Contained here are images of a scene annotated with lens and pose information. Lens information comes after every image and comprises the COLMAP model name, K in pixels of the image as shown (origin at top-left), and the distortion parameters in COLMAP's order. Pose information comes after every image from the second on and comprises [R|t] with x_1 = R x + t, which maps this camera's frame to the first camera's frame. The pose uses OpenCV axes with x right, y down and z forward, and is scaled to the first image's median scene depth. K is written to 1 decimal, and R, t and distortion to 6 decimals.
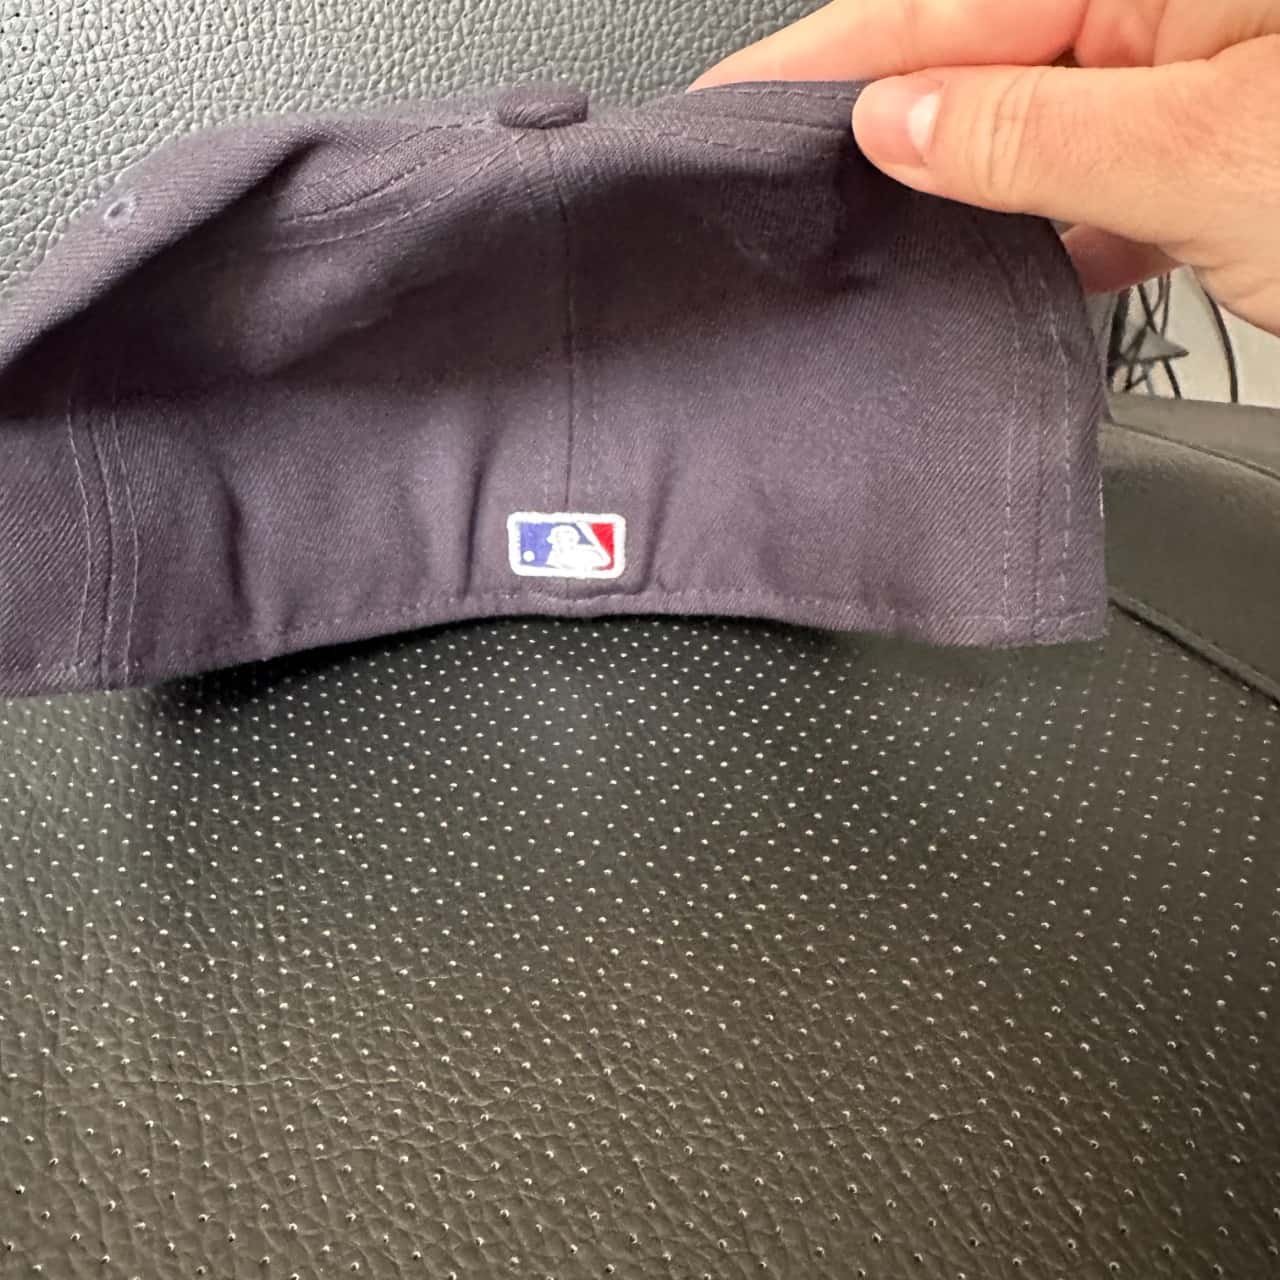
lens RADIAL K [[1176.1, 0, 604.2], [0, 1176.1, 601.8], [0, 0, 1]] dist [-0.005211, -0.002719]
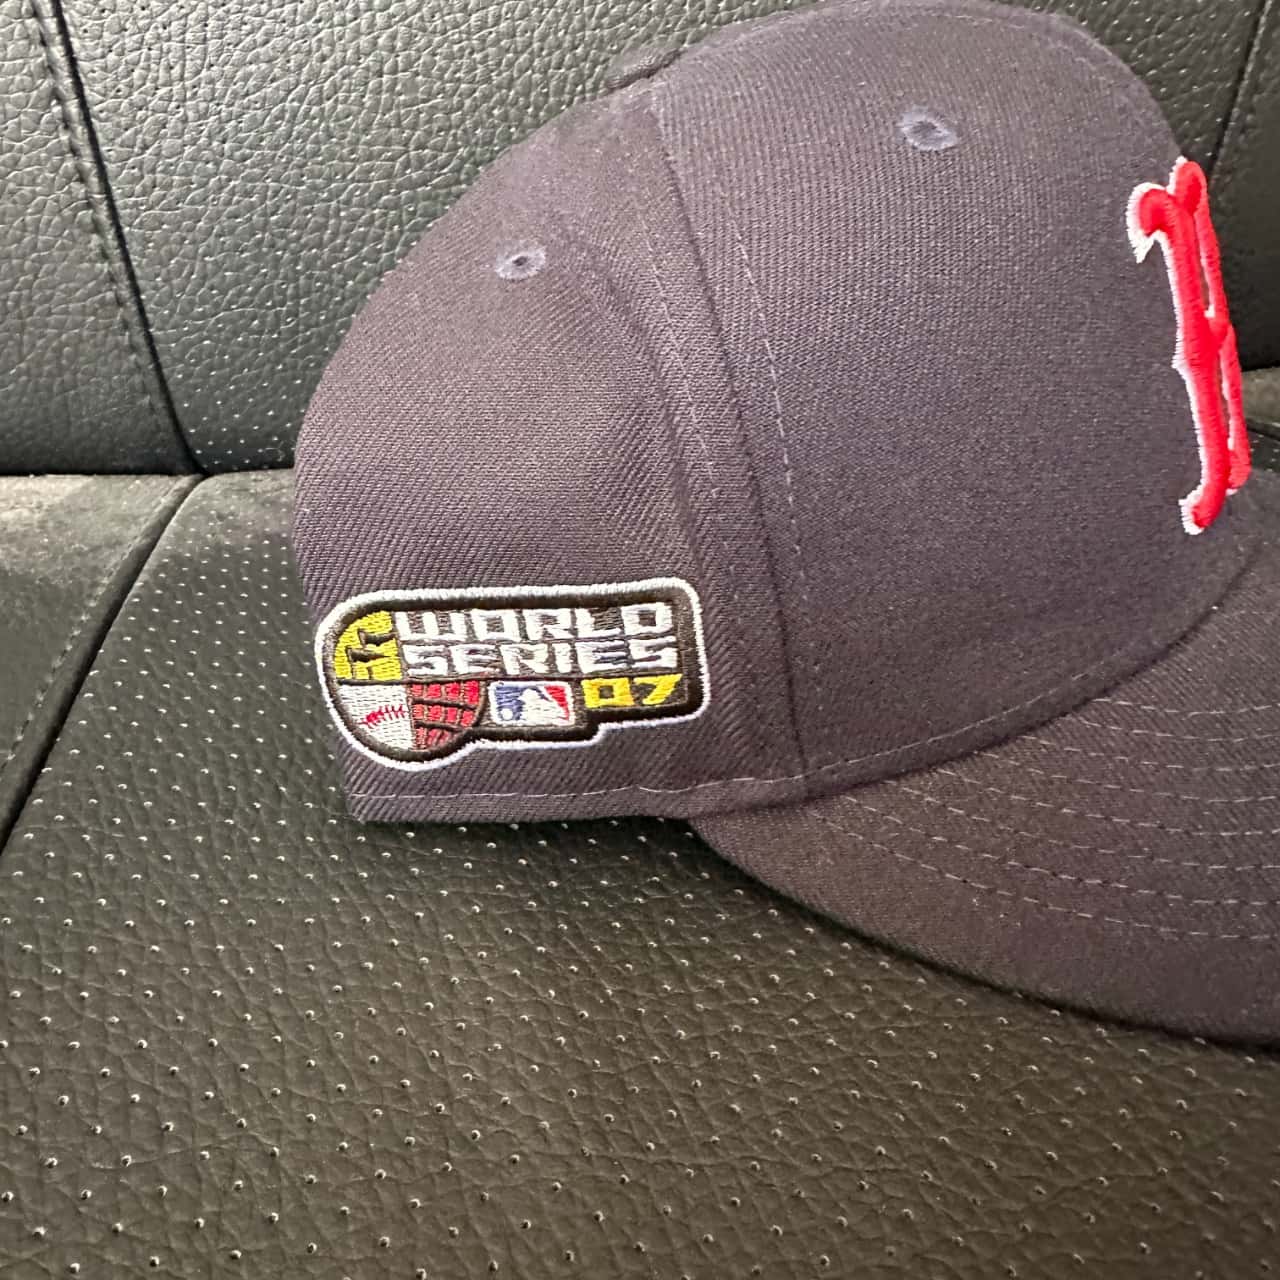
lens RADIAL K [[1176.1, 0, 611.2], [0, 1176.1, 593.4], [0, 0, 1]] dist [-0.005211, -0.002719]
pose [[0.998554, 0.026099, -0.046991, -0.200424], [-0.023322, 0.998003, 0.058698, -0.012048], [0.048430, -0.057517, 0.997169, 0.132601]]
